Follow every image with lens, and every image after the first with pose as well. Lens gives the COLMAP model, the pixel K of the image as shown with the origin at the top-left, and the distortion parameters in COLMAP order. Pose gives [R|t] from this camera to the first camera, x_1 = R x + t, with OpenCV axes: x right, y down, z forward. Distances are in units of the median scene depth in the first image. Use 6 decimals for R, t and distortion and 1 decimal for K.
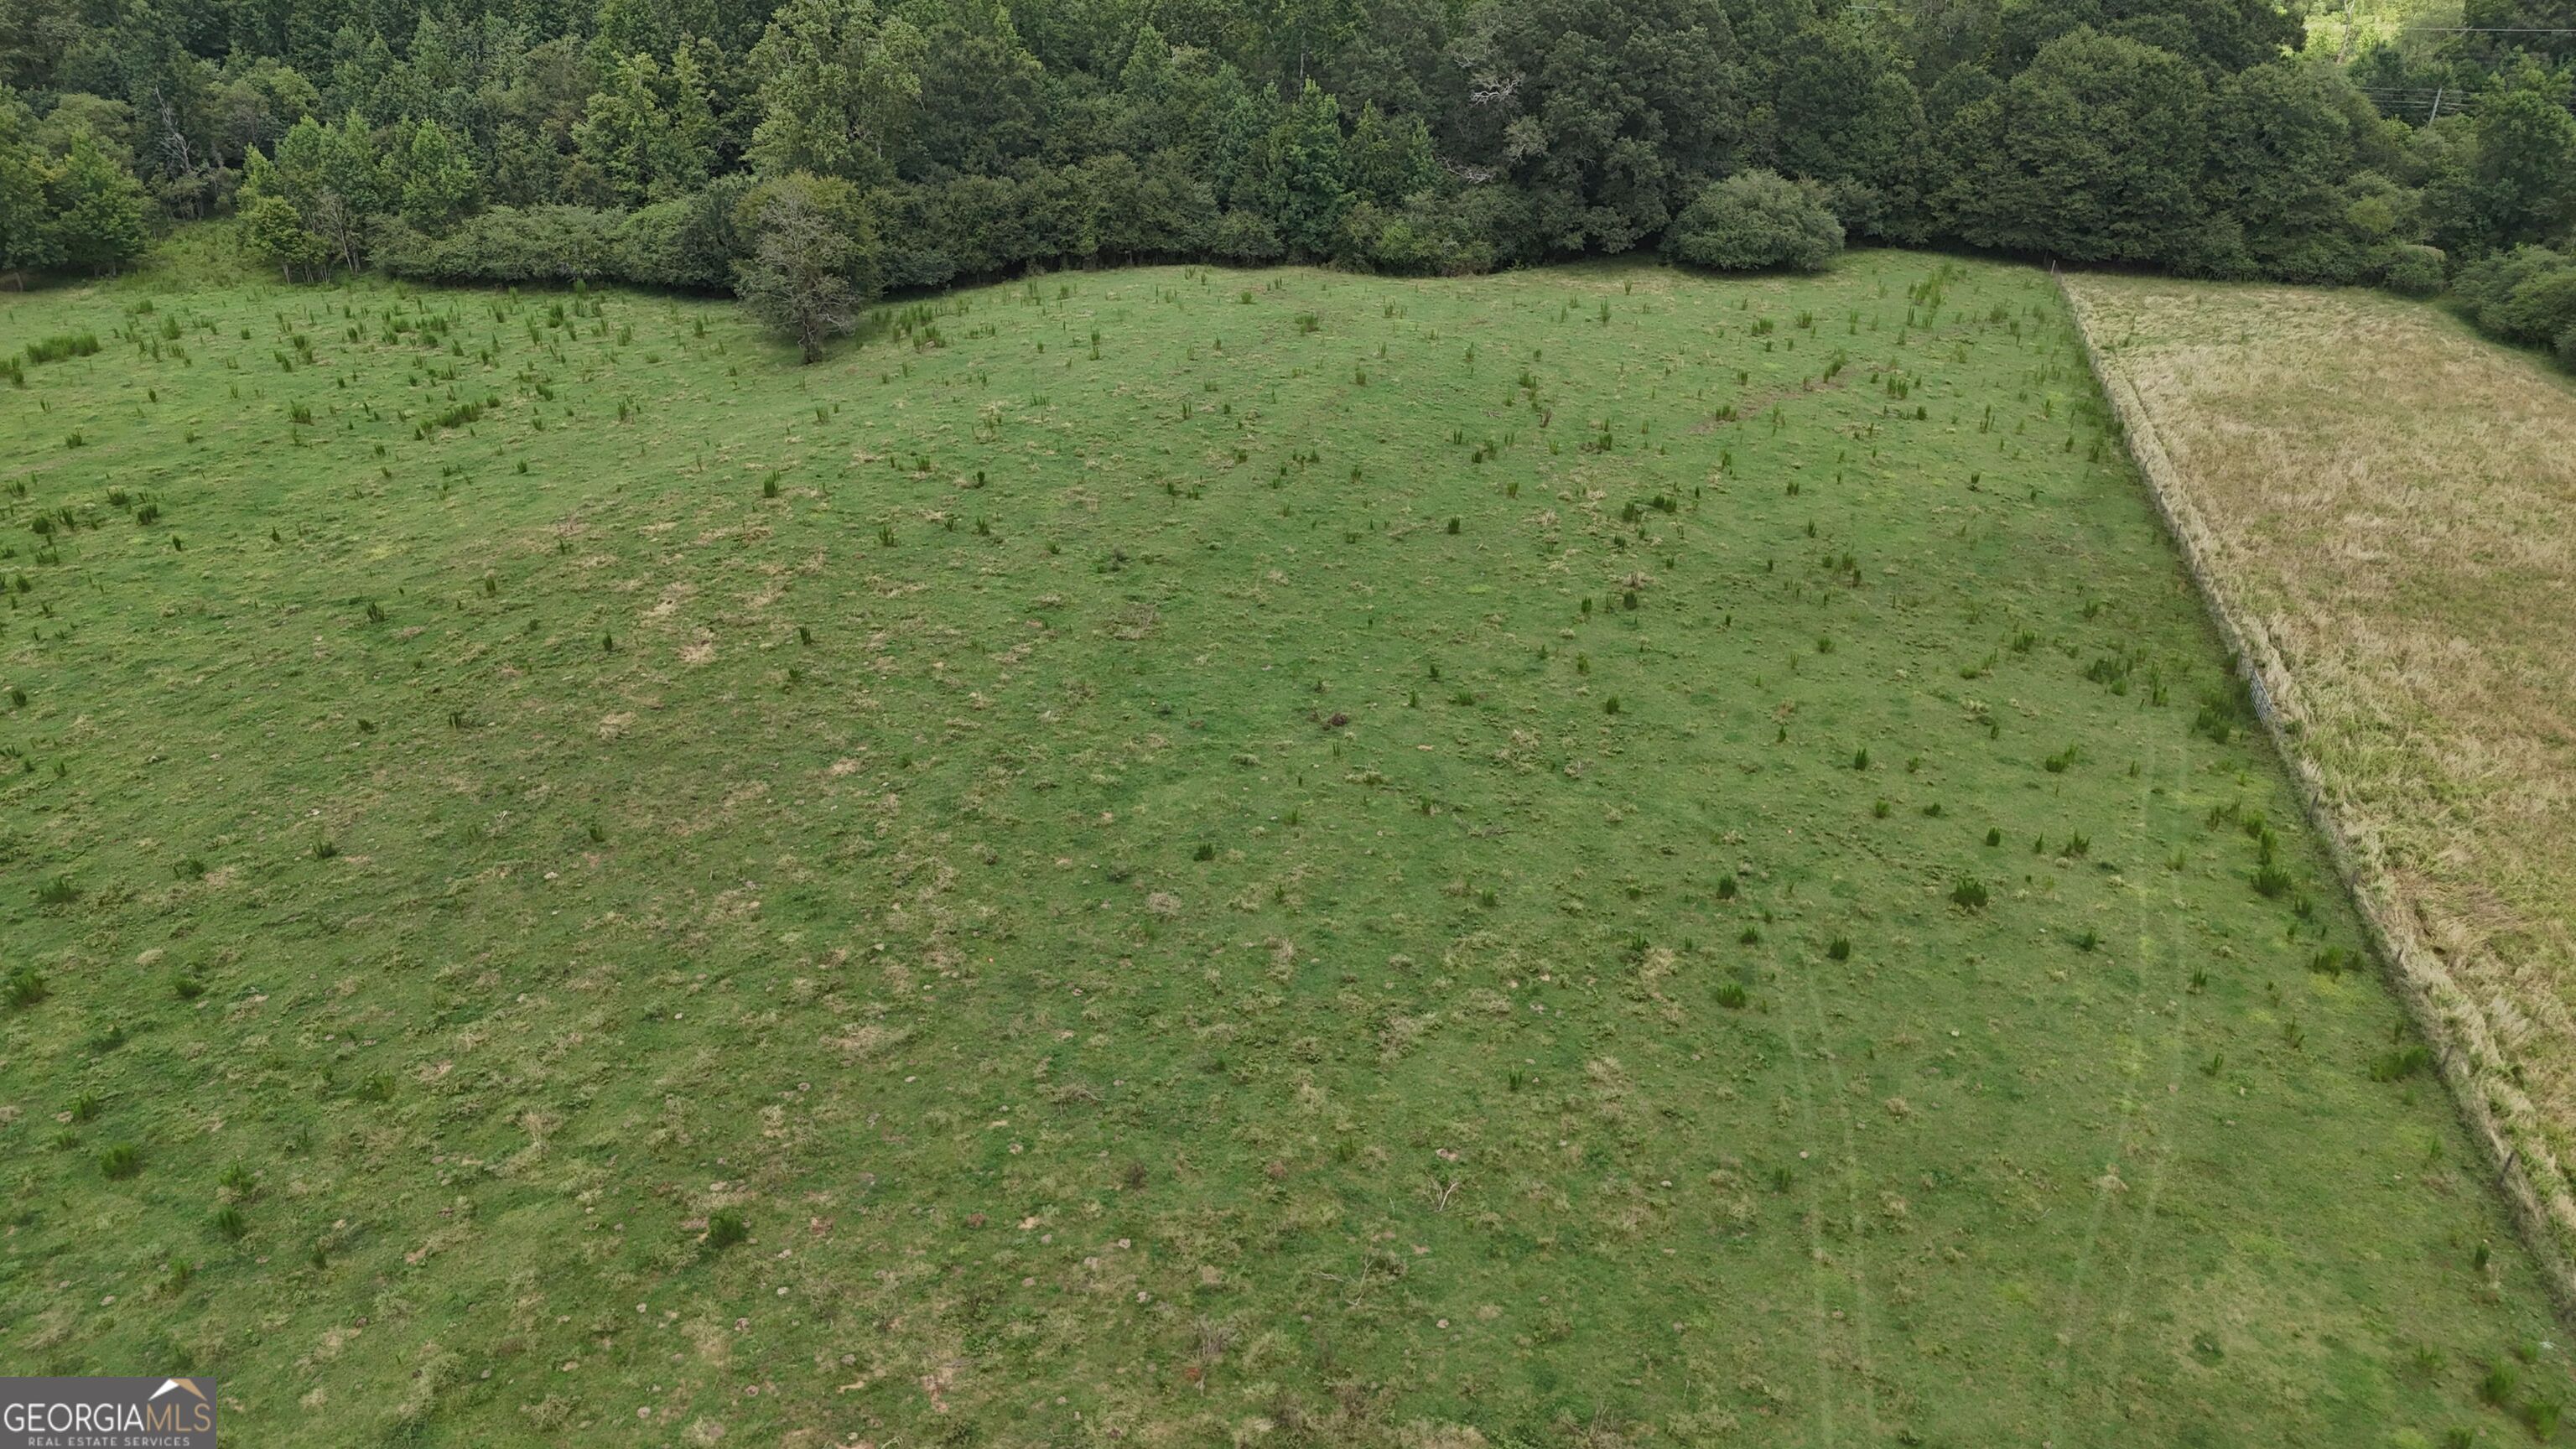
lens RADIAL K [[1890.6, 0, 1289.2], [0, 1890.6, 730.3], [0, 0, 1]] dist [0.078020, -0.072393]
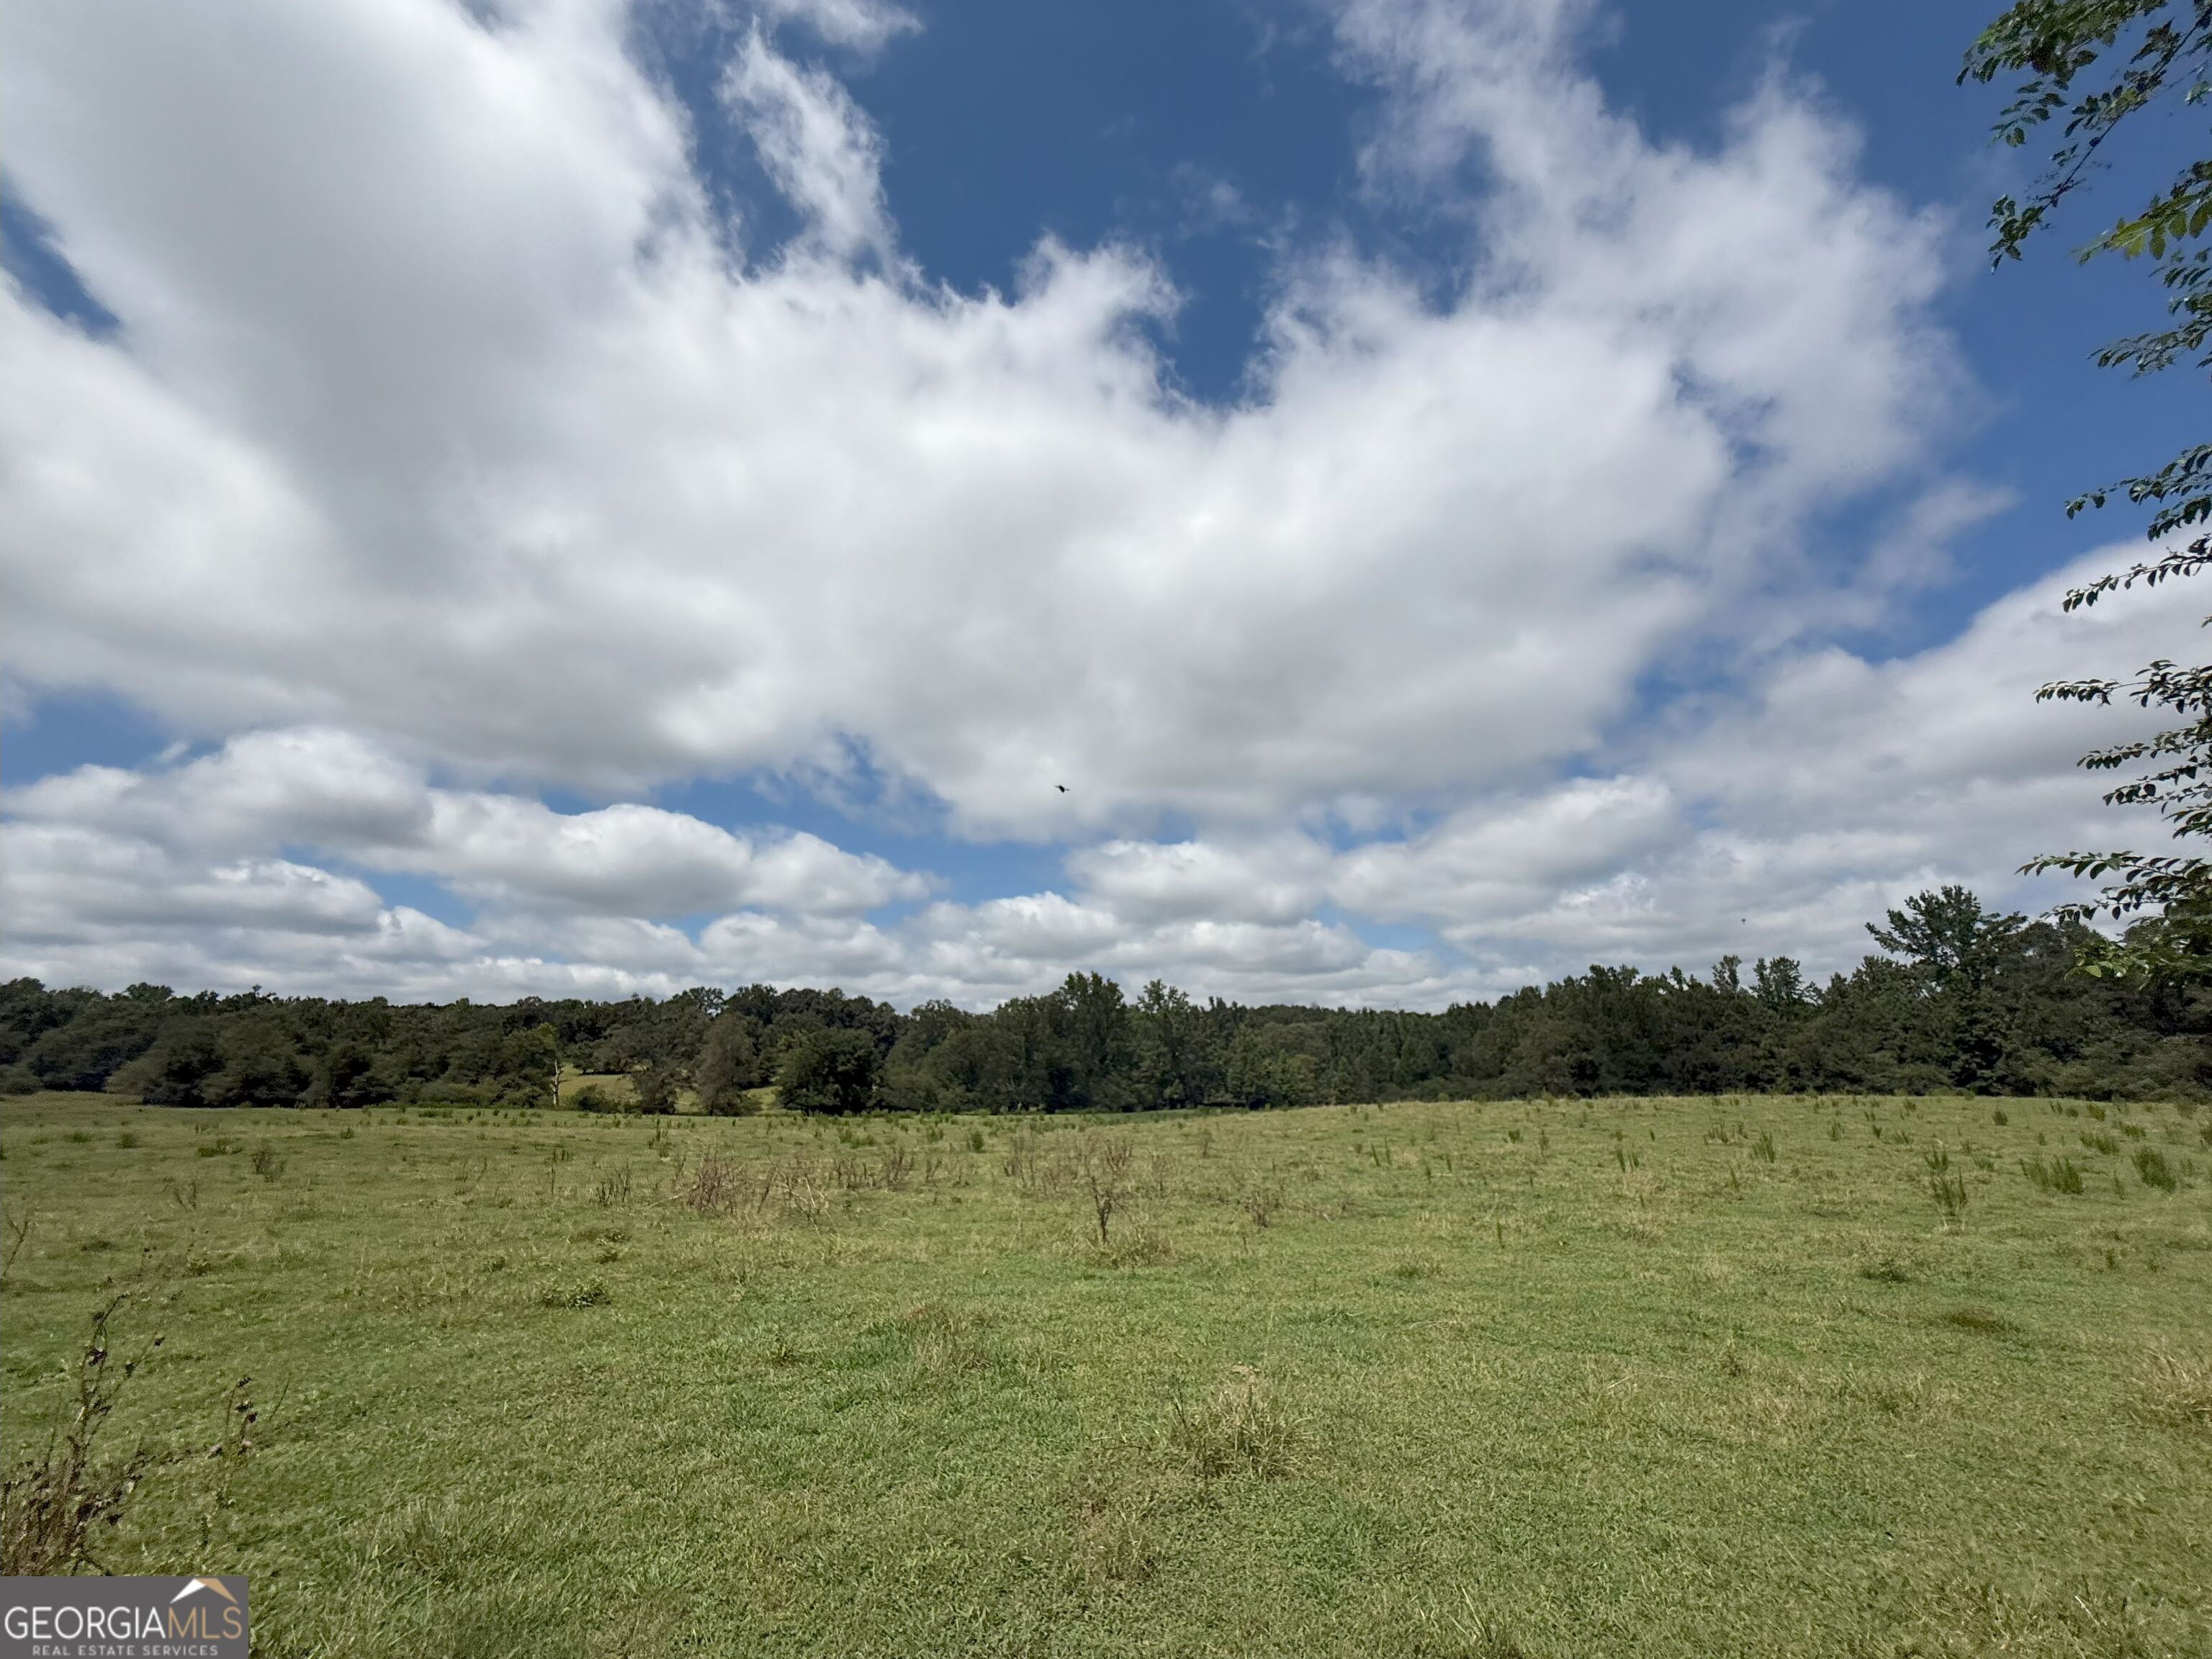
lens RADIAL K [[881.6, 0, 1113.4], [0, 881.6, 834.3], [0, 0, 1]] dist [0.001677, 0.000555]
pose [[0.636099, -0.231729, -0.735989, 0.116110], [-0.336512, 0.775036, -0.534864, 0.140607], [0.694361, 0.587896, 0.415020, 0.221715]]
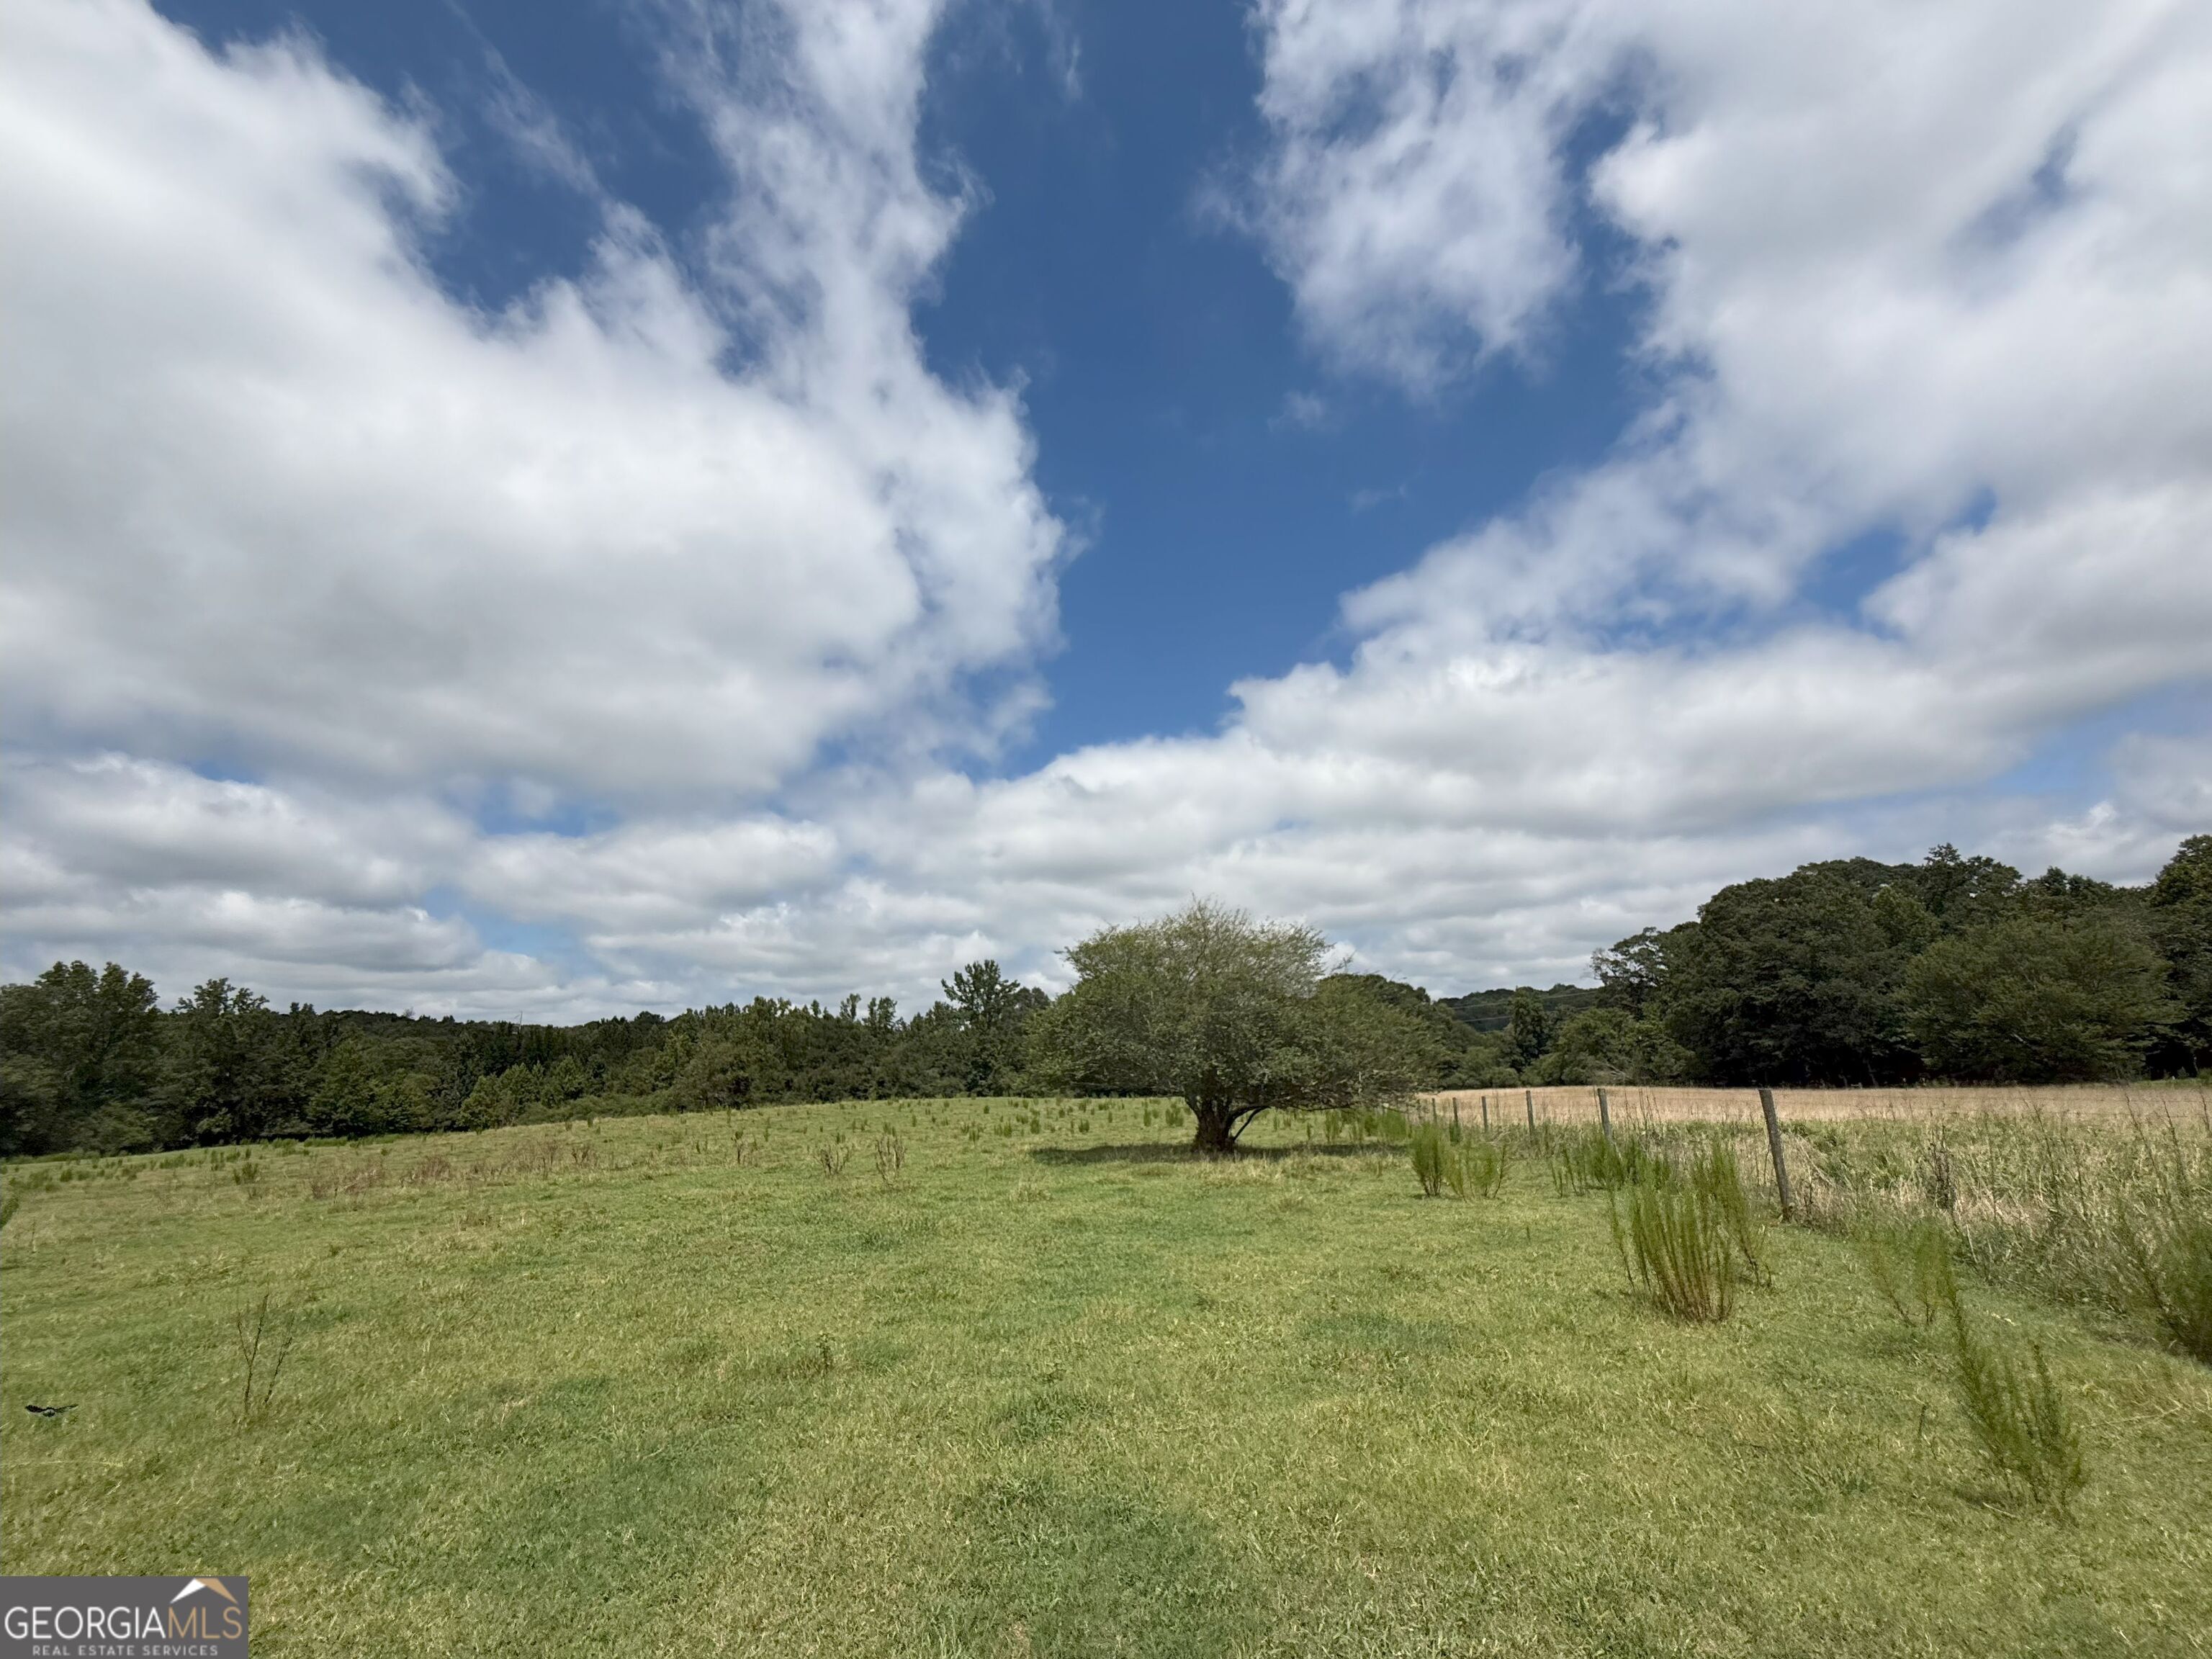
lens RADIAL K [[881.6, 0, 1108.7], [0, 881.6, 835.0], [0, 0, 1]] dist [0.001677, 0.000555]
pose [[0.998397, -0.043581, 0.036116, 0.126372], [0.056519, 0.733332, -0.677517, 0.198060], [0.003041, 0.678472, 0.734620, 0.106040]]
